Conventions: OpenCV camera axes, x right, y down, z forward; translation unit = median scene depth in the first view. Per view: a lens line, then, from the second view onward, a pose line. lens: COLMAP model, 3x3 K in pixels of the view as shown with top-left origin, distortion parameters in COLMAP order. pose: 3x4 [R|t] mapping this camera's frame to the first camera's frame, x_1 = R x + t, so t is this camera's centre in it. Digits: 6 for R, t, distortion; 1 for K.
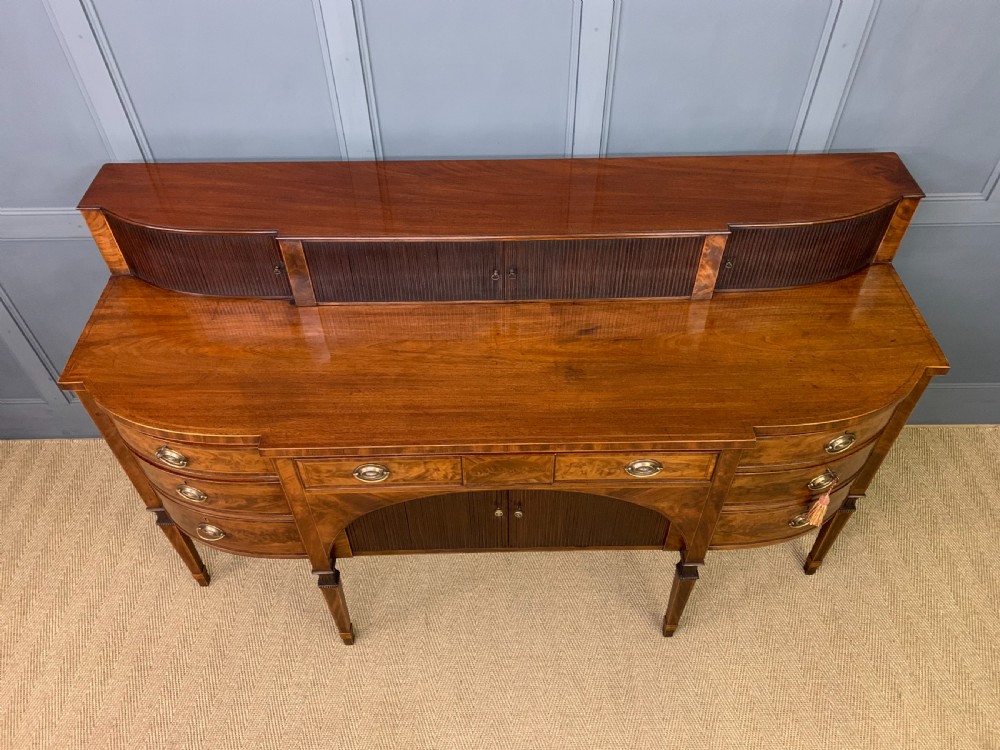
lens RADIAL K [[750.6, 0, 507.3], [0, 750.6, 362.8], [0, 0, 1]] dist [0.025438, -0.020538]
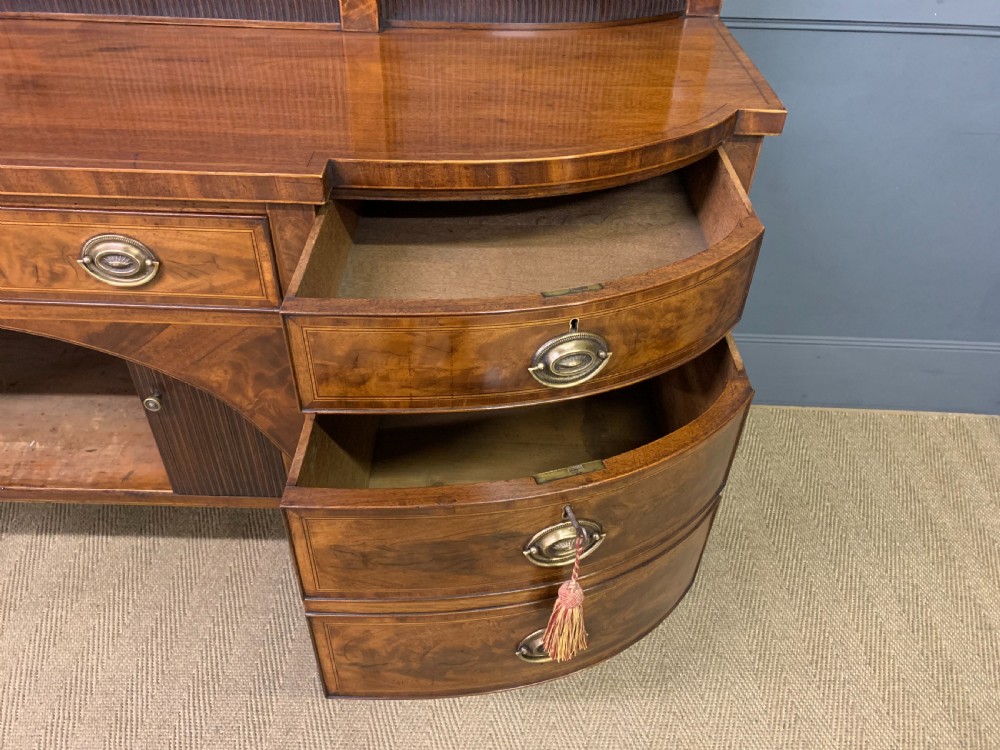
lens RADIAL K [[750.6, 0, 501.1], [0, 750.6, 379.0], [0, 0, 1]] dist [0.025438, -0.020538]
pose [[0.998952, 0.045739, -0.001875, 0.379029], [-0.045647, 0.992195, -0.116044, 0.229788], [-0.003448, 0.116008, 0.993242, 0.491257]]
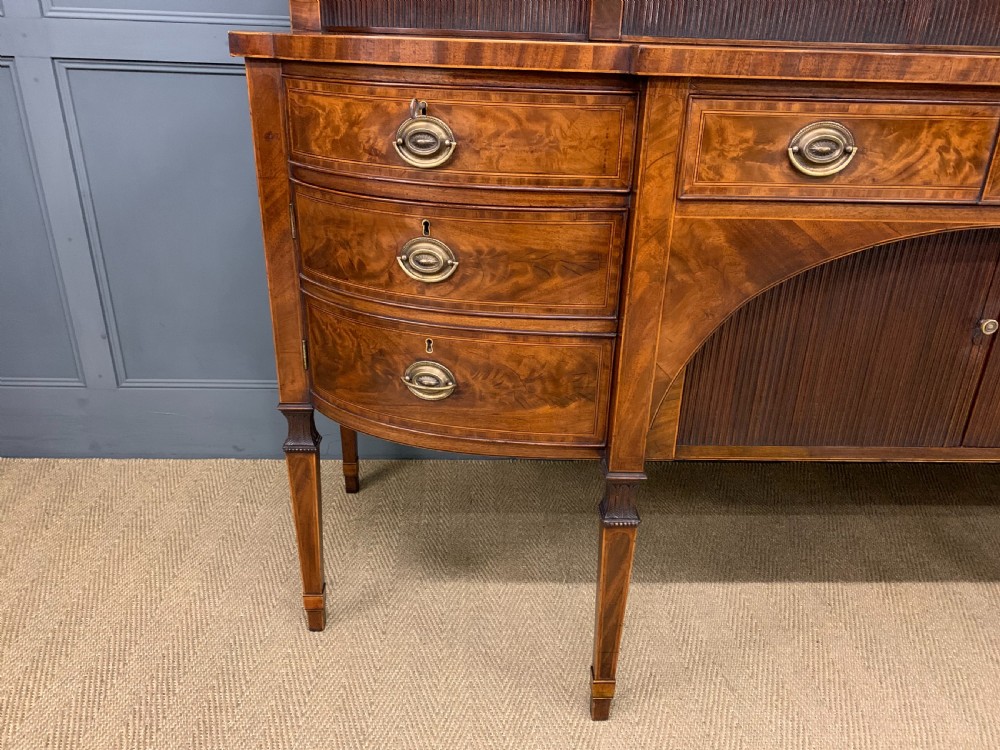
lens RADIAL K [[750.6, 0, 495.3], [0, 750.6, 384.3], [0, 0, 1]] dist [0.025438, -0.020538]
pose [[0.999515, 0.021557, 0.022471, -0.371043], [-0.011316, 0.923742, -0.382849, 0.445471], [-0.029011, 0.382409, 0.923538, 0.527455]]
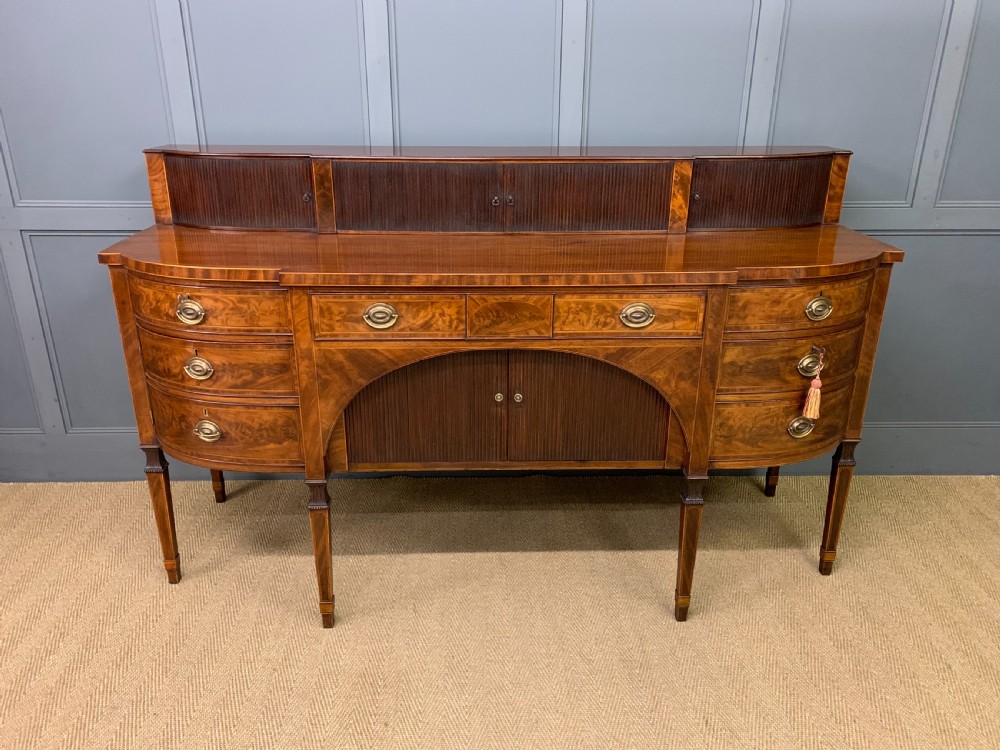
lens RADIAL K [[750.6, 0, 496.1], [0, 750.6, 373.9], [0, 0, 1]] dist [0.025438, -0.020538]
pose [[0.999914, 0.004698, 0.012222, -0.027498], [0.001023, 0.902539, -0.430606, 0.604239], [-0.013054, 0.430582, 0.902457, 0.072552]]
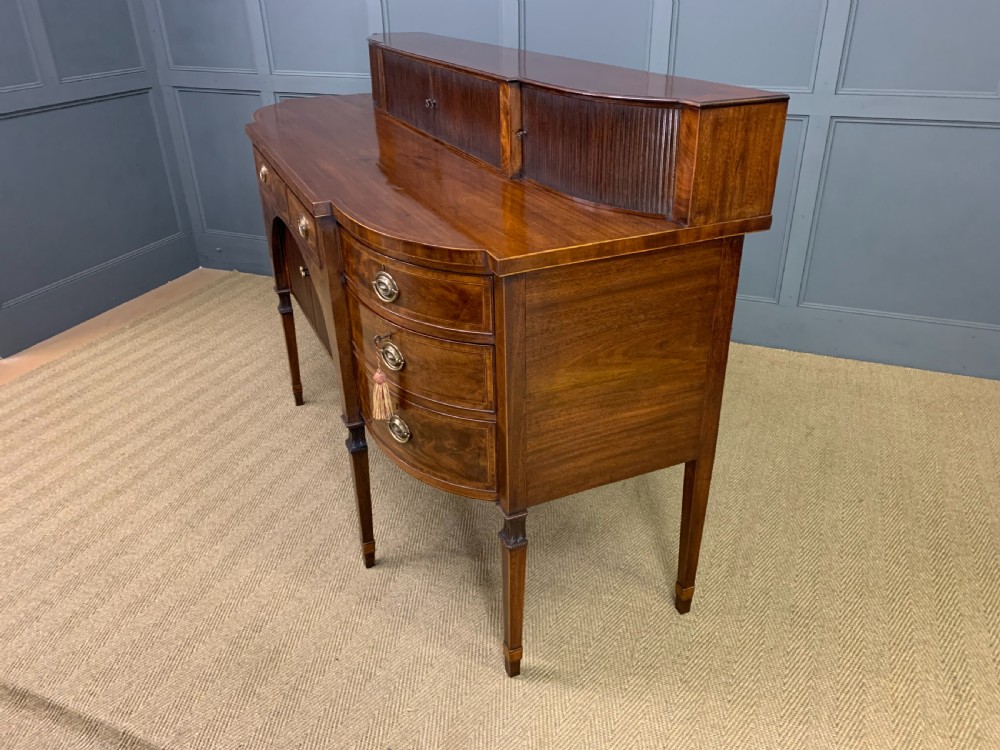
lens RADIAL K [[750.6, 0, 506.1], [0, 750.6, 382.1], [0, 0, 1]] dist [0.025438, -0.020538]
pose [[0.923379, 0.174640, -0.341865, 0.461224], [-0.273171, 0.924598, -0.265510, 0.819669], [0.269719, 0.338554, 0.901461, -0.129453]]
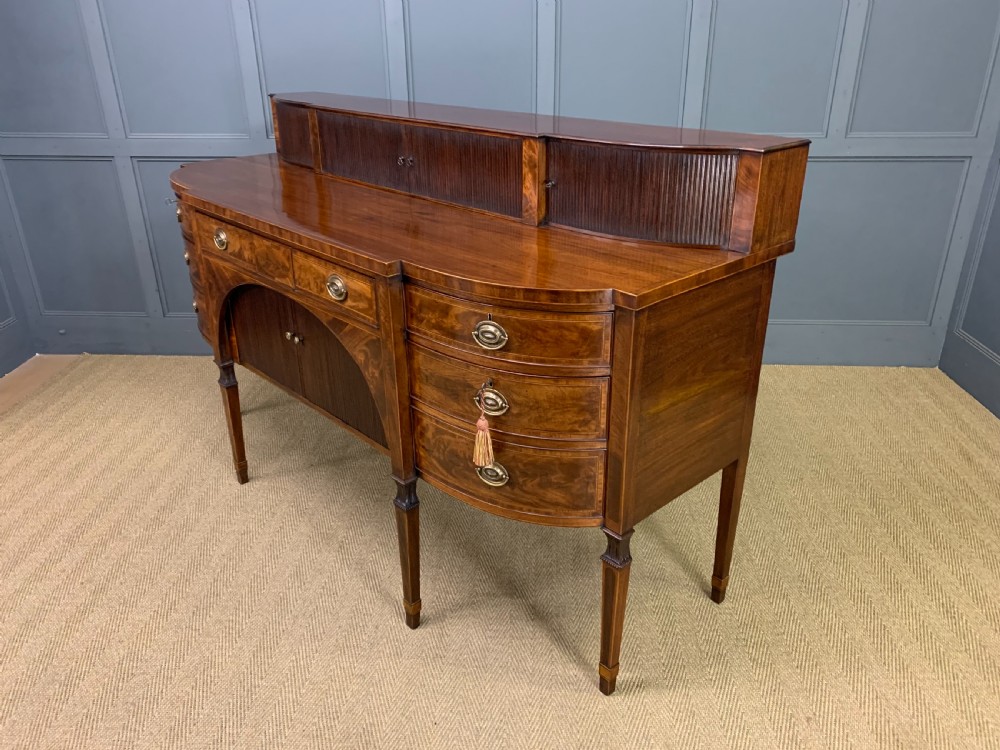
lens RADIAL K [[750.6, 0, 502.7], [0, 750.6, 381.1], [0, 0, 1]] dist [0.025438, -0.020538]
pose [[0.997490, 0.026818, -0.065528, 0.144358], [-0.049246, 0.927745, -0.369950, 0.894304], [0.050872, 0.372249, 0.926738, -0.215952]]
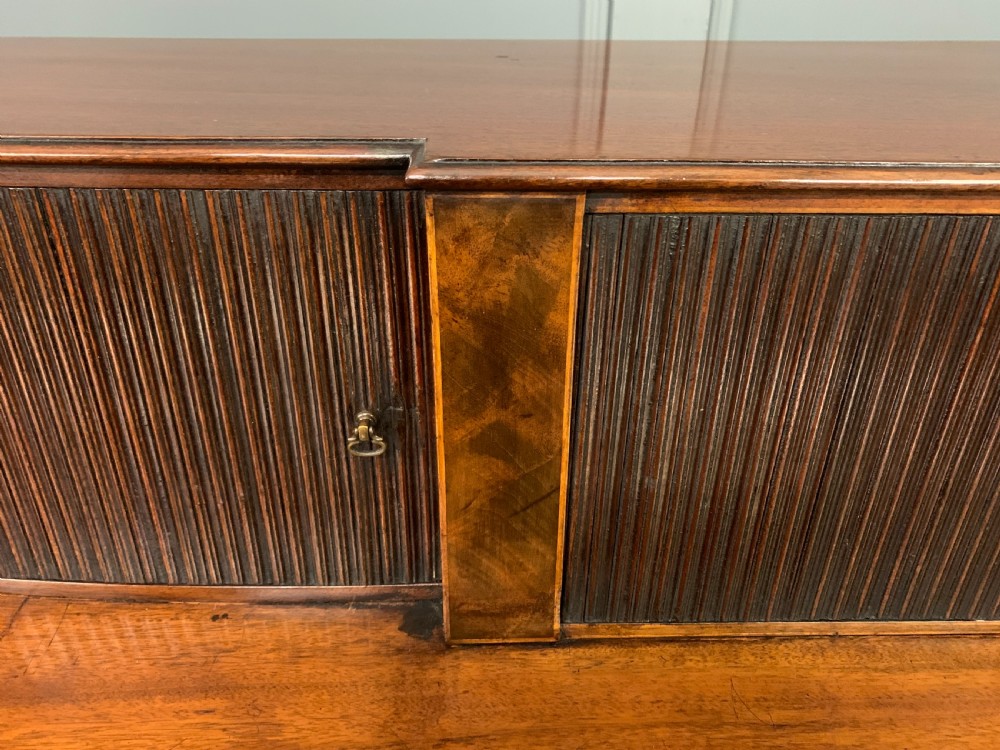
lens RADIAL K [[750.6, 0, 510.3], [0, 750.6, 372.4], [0, 0, 1]] dist [0.025438, -0.020538]
pose [[0.999956, 0.009299, 0.001021, -0.268302], [-0.008598, 0.956588, -0.291316, -0.085574], [-0.003685, 0.291295, 0.956626, 0.818350]]
